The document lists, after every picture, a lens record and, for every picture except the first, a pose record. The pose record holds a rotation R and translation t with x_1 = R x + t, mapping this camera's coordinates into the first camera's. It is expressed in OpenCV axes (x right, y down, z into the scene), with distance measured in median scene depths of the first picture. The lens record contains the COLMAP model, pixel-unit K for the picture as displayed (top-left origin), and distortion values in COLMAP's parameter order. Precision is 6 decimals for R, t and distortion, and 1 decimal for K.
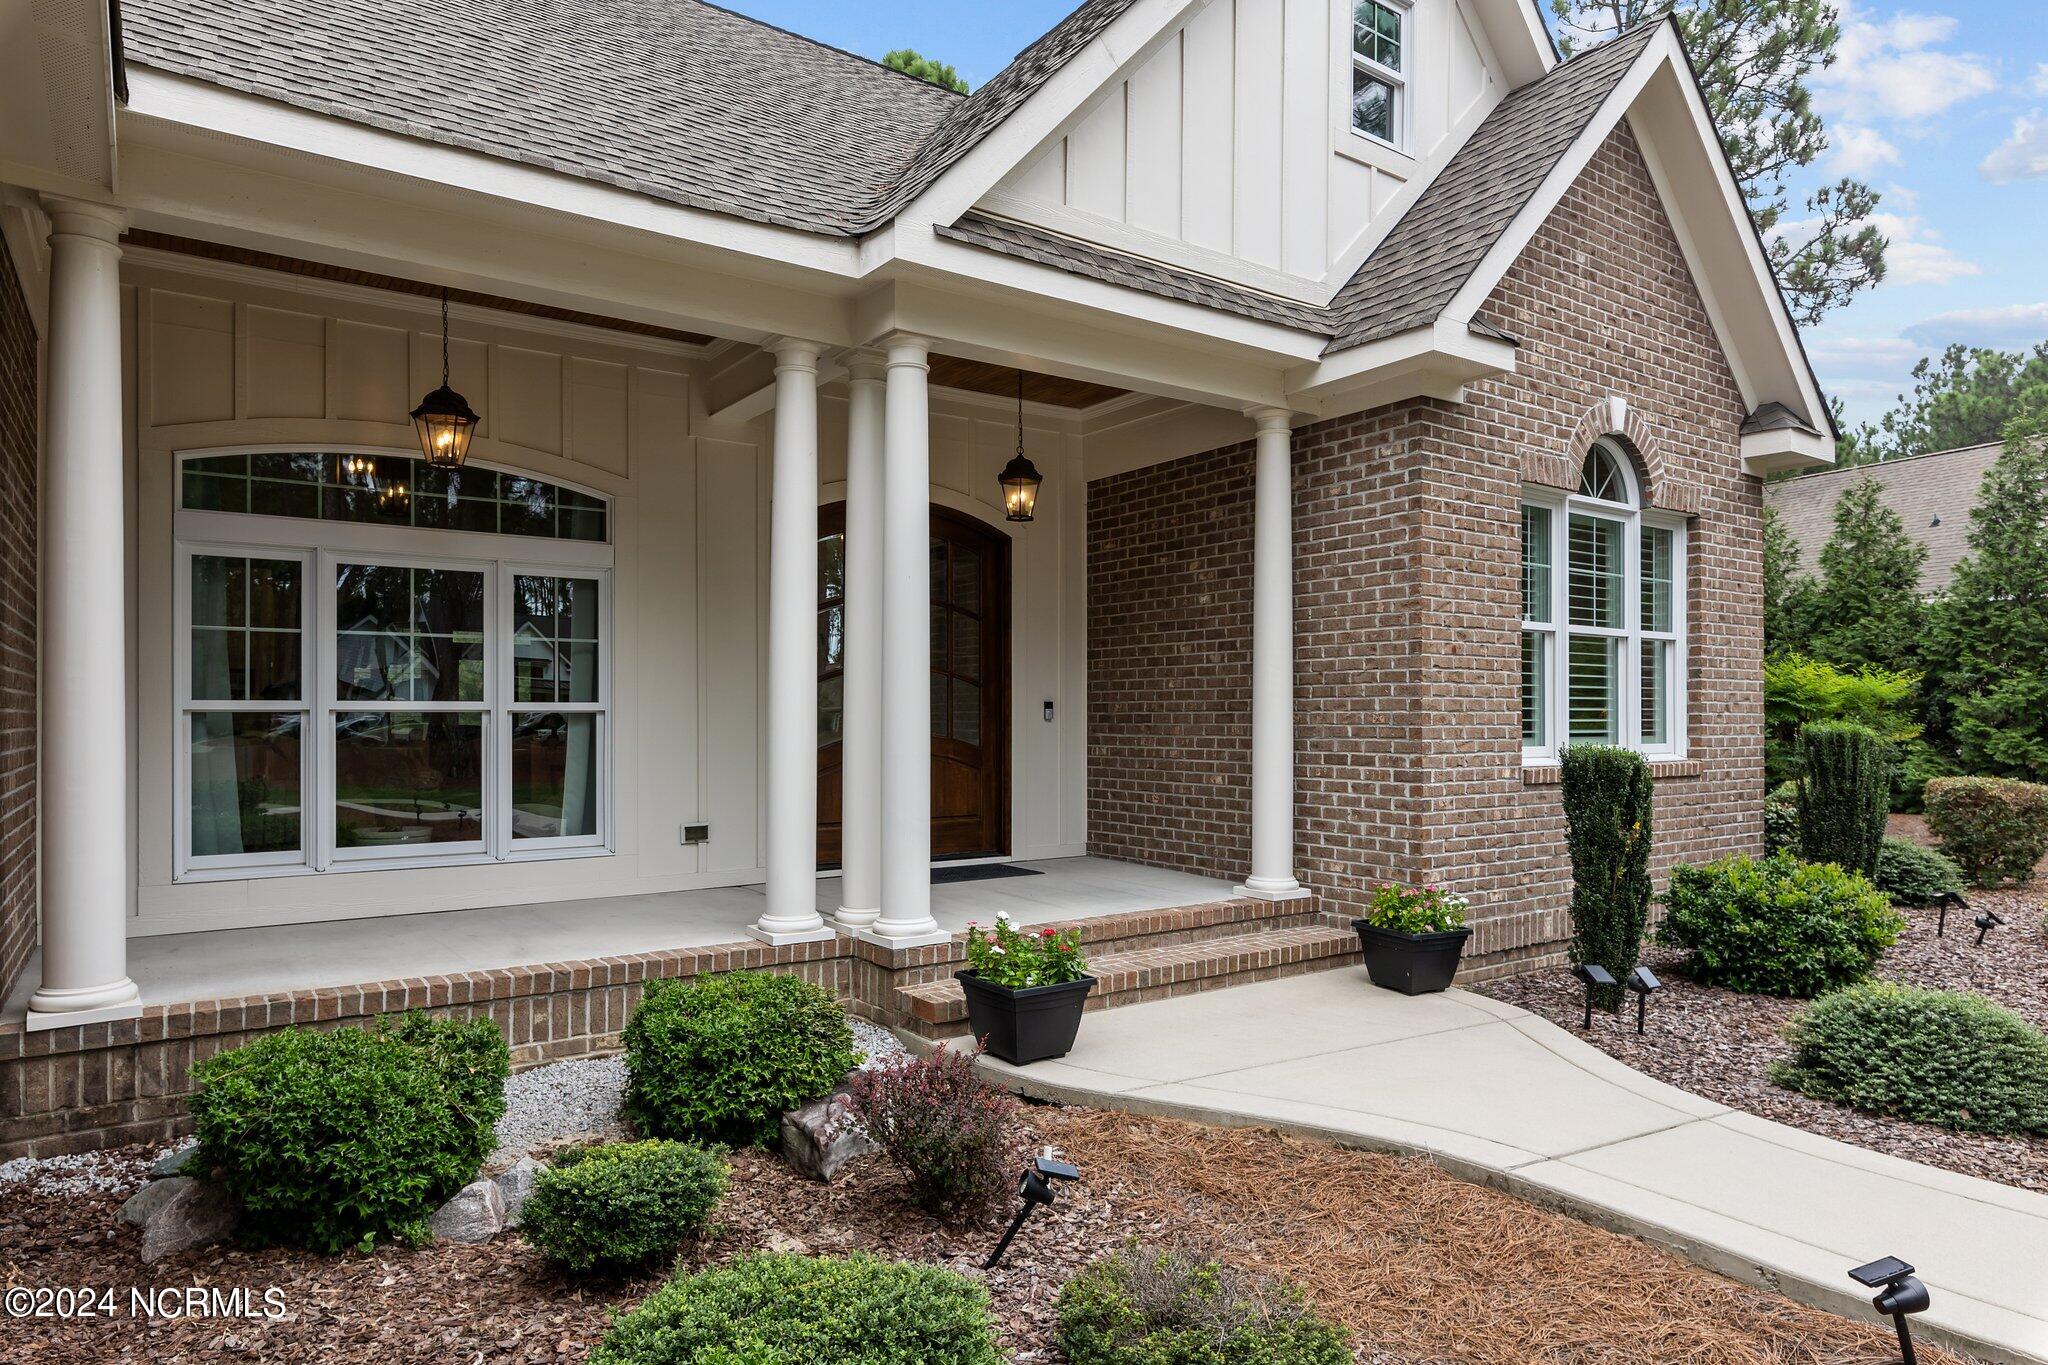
lens RADIAL K [[1219.6, 0, 1004.7], [0, 1219.6, 720.2], [0, 0, 1]] dist [0.001010, 0.000107]
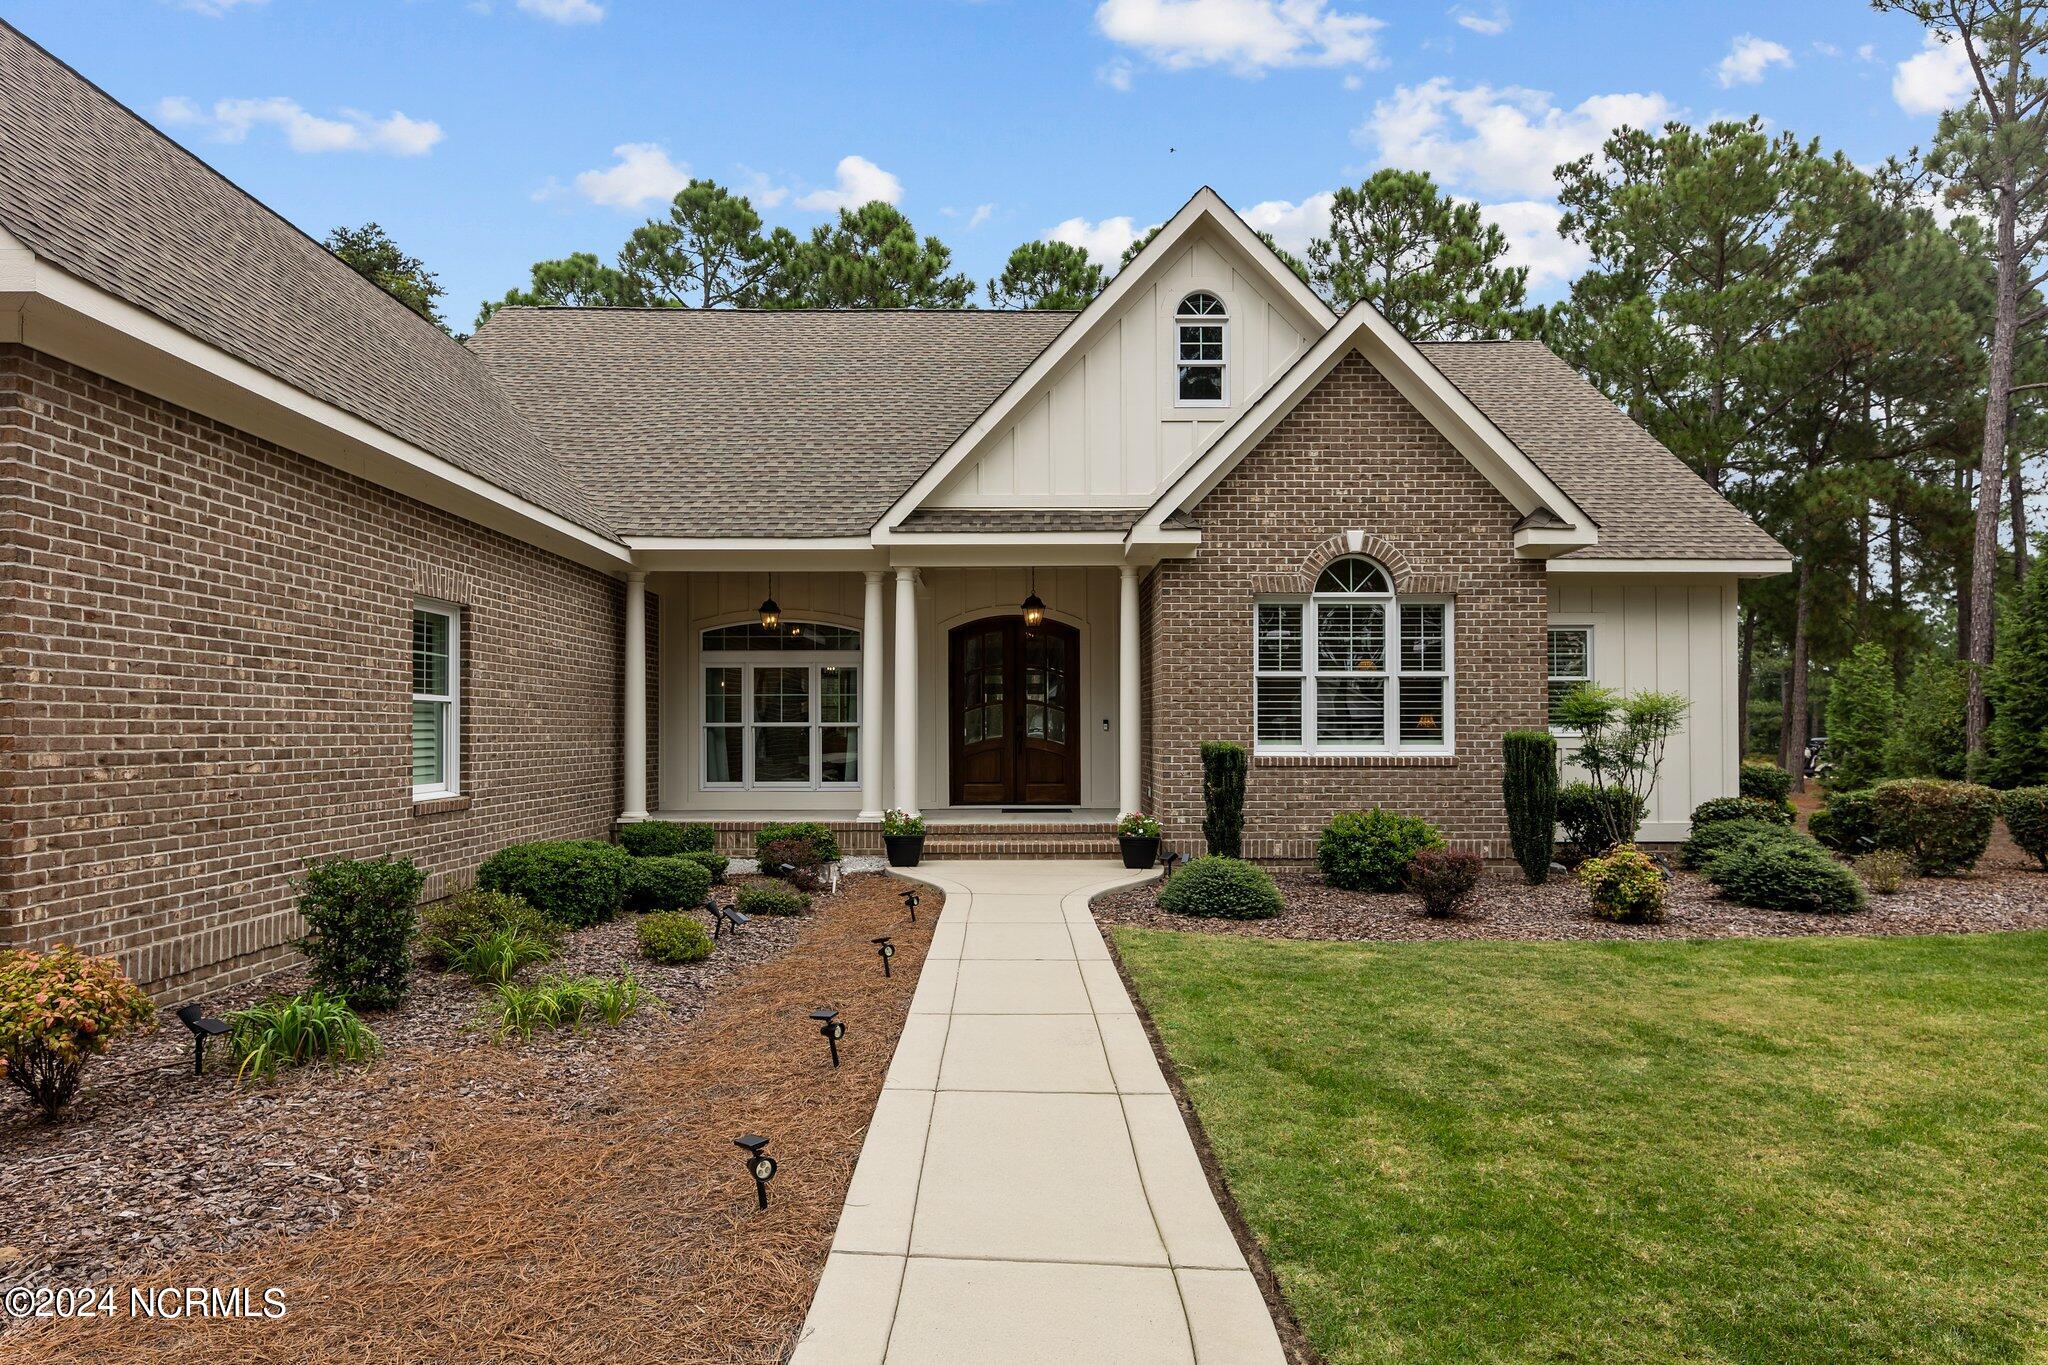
lens RADIAL K [[1148.6, 0, 1036.5], [0, 1148.6, 711.6], [0, 0, 1]] dist [0.000744, 0.001126]
pose [[0.822025, -0.009404, -0.569374, 1.141666], [-0.000572, 0.999850, -0.017339, 0.003316], [0.569452, 0.014579, 0.821895, -0.551172]]
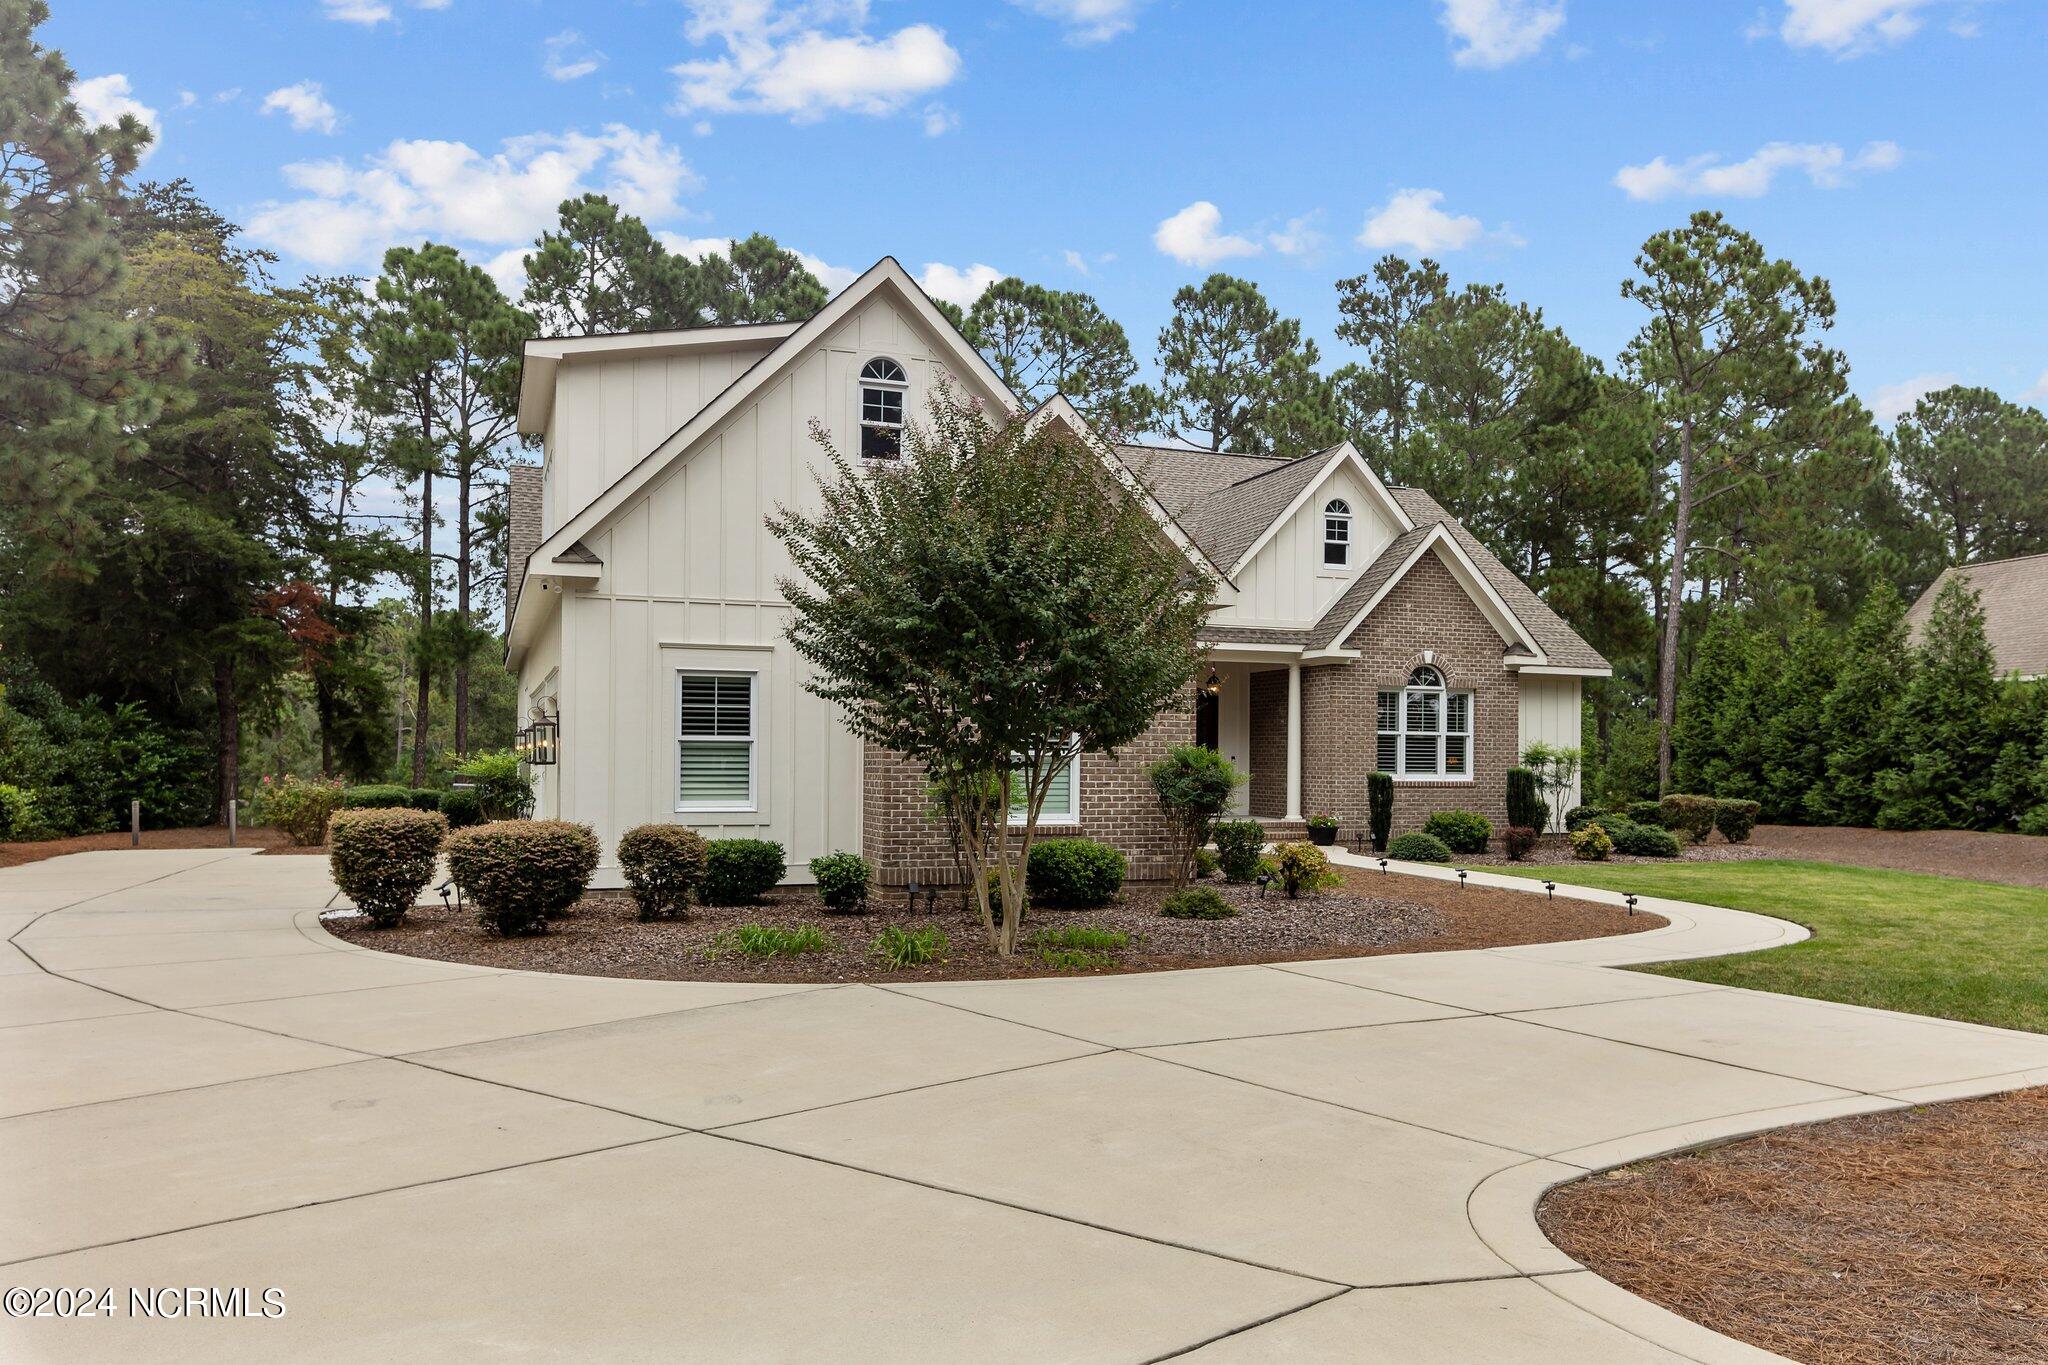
lens RADIAL K [[1480.6, 0, 1013.2], [0, 1480.6, 739.3], [0, 0, 1]] dist [0.004839, -0.001097]
pose [[0.967750, 0.007106, -0.251813, 0.488489], [-0.010708, 0.999859, -0.012940, -0.006705], [0.251685, 0.015219, 0.967689, -2.851926]]
